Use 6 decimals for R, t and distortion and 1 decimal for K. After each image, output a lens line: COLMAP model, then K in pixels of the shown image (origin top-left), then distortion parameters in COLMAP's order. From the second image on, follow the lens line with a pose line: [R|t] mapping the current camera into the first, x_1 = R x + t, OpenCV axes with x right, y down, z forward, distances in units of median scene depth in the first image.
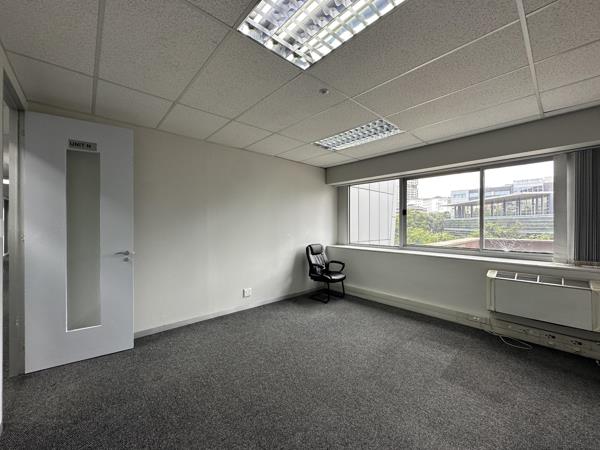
lens RADIAL K [[238.6, 0, 300.5], [0, 238.6, 223.4], [0, 0, 1]] dist [-0.001203, 0.000644]
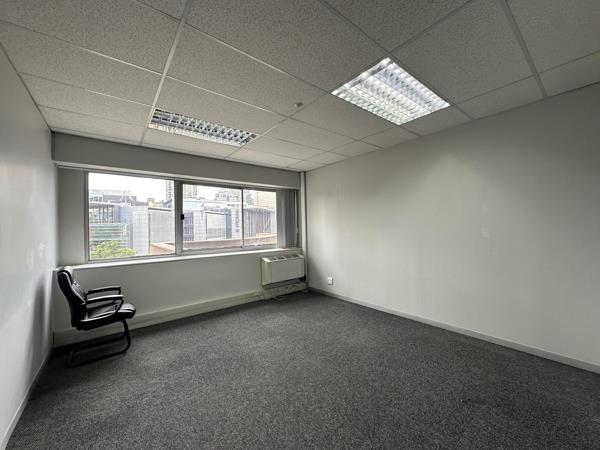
lens RADIAL K [[238.6, 0, 301.8], [0, 238.6, 222.8], [0, 0, 1]] dist [-0.001203, 0.000644]
pose [[0.061682, 0.020213, 0.997891, -0.653945], [0.018442, 0.999601, -0.021387, 0.009574], [-0.997925, 0.019722, 0.061285, 0.614671]]
